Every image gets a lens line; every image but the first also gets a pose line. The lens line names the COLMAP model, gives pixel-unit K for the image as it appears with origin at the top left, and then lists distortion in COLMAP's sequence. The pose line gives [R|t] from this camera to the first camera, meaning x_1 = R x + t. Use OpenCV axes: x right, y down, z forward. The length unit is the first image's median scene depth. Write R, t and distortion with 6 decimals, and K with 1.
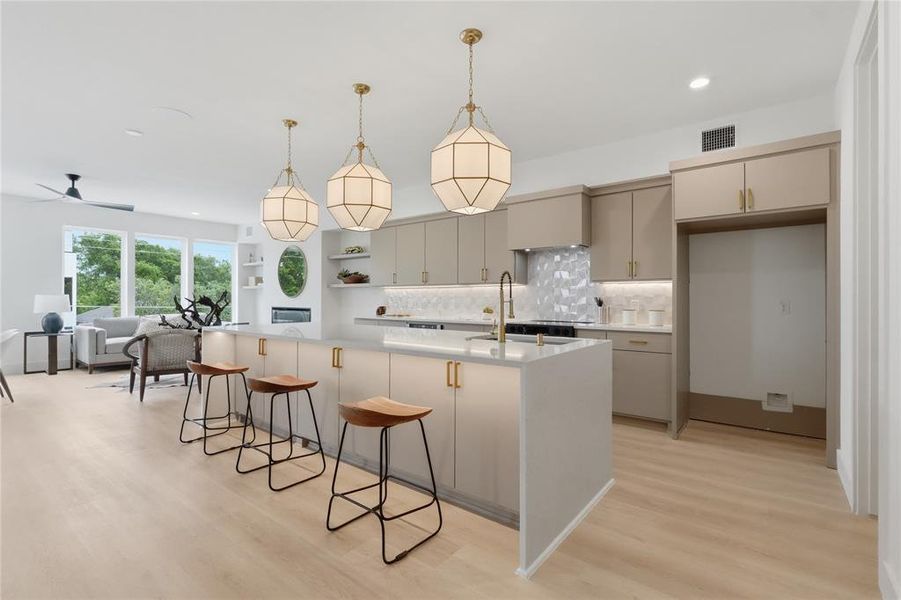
lens RADIAL K [[420.5, 0, 448.5], [0, 420.5, 299.0], [0, 0, 1]] dist [-0.002380, 0.000034]
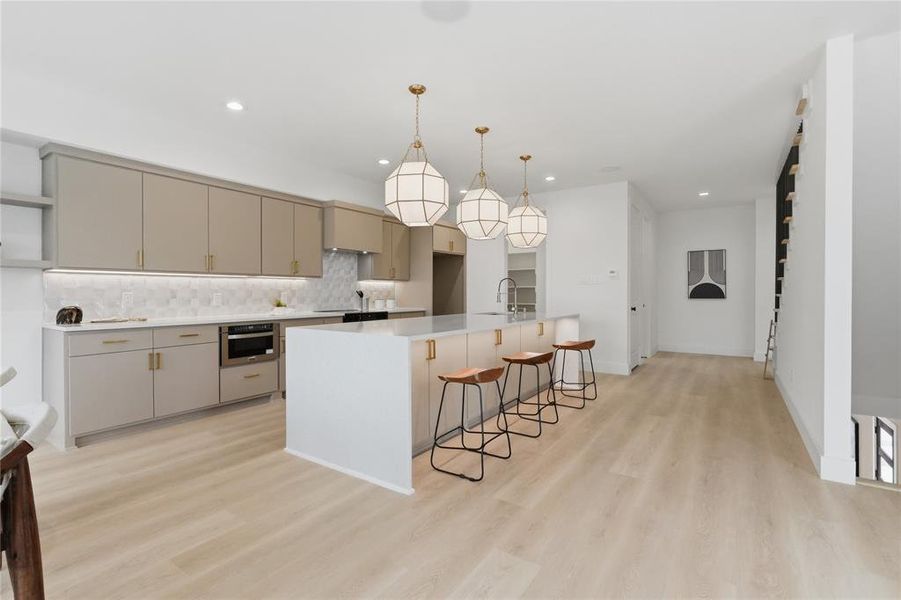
lens RADIAL K [[420.5, 0, 447.0], [0, 420.5, 296.1], [0, 0, 1]] dist [-0.002380, 0.000034]
pose [[-0.058495, -0.011825, 0.998218, -0.807725], [0.000989, 0.999929, 0.011904, -0.002269], [-0.998287, 0.001684, -0.058479, 0.639253]]
